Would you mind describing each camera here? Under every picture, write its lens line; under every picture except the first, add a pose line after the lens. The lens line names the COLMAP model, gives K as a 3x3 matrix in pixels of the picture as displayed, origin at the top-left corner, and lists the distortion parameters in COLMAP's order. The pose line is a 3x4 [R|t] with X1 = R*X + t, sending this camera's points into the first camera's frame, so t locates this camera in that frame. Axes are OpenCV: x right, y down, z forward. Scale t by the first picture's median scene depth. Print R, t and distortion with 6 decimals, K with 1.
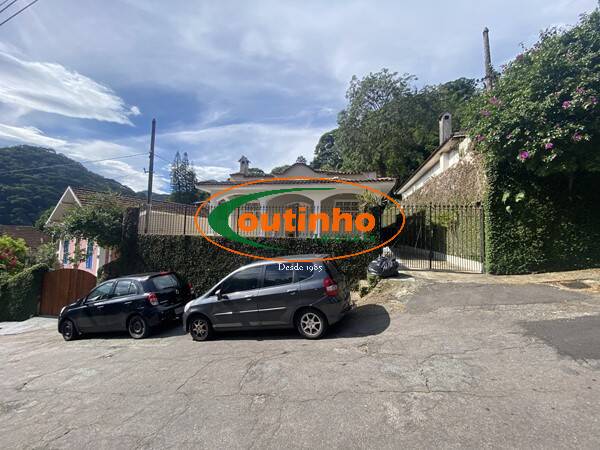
lens RADIAL K [[241.0, 0, 300.0], [0, 241.0, 225.0], [0, 0, 1]] dist [0.013963, -0.018897]
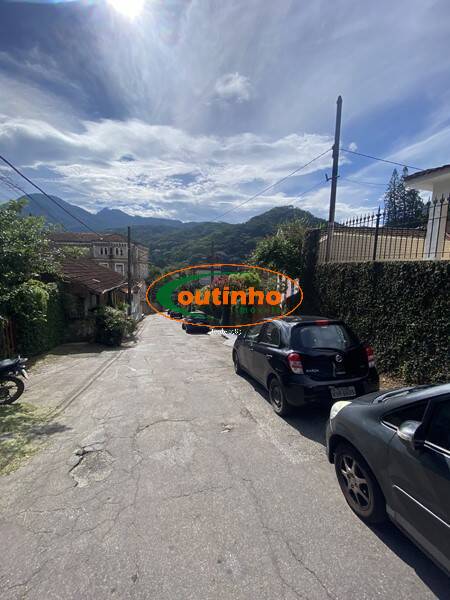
lens RADIAL K [[240.9, 0, 225.0], [0, 240.9, 300.0], [0, 0, 1]] dist [0.015800, -0.018871]
pose [[0.476798, 0.094892, -0.873876, -0.111792], [0.048843, 0.989760, 0.134125, 0.037238], [0.877655, -0.106634, 0.467281, 0.372736]]
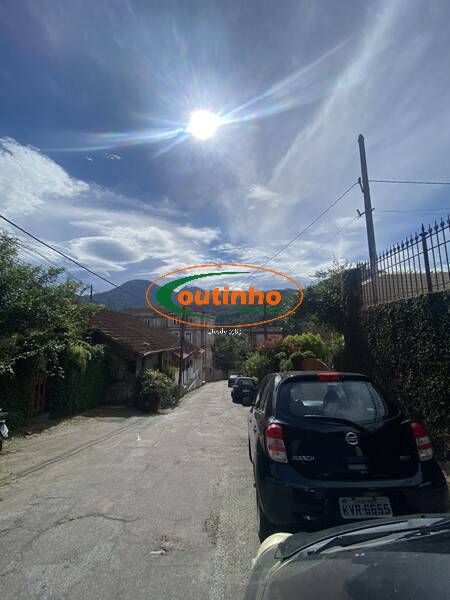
lens RADIAL K [[241.0, 0, 225.9], [0, 241.0, 300.7], [0, 0, 1]] dist [0.013963, -0.018897]
pose [[0.216306, -0.169844, -0.961439, -0.144107], [0.078898, 0.984572, -0.156180, 0.092754], [0.973132, -0.042072, 0.226370, 0.551708]]
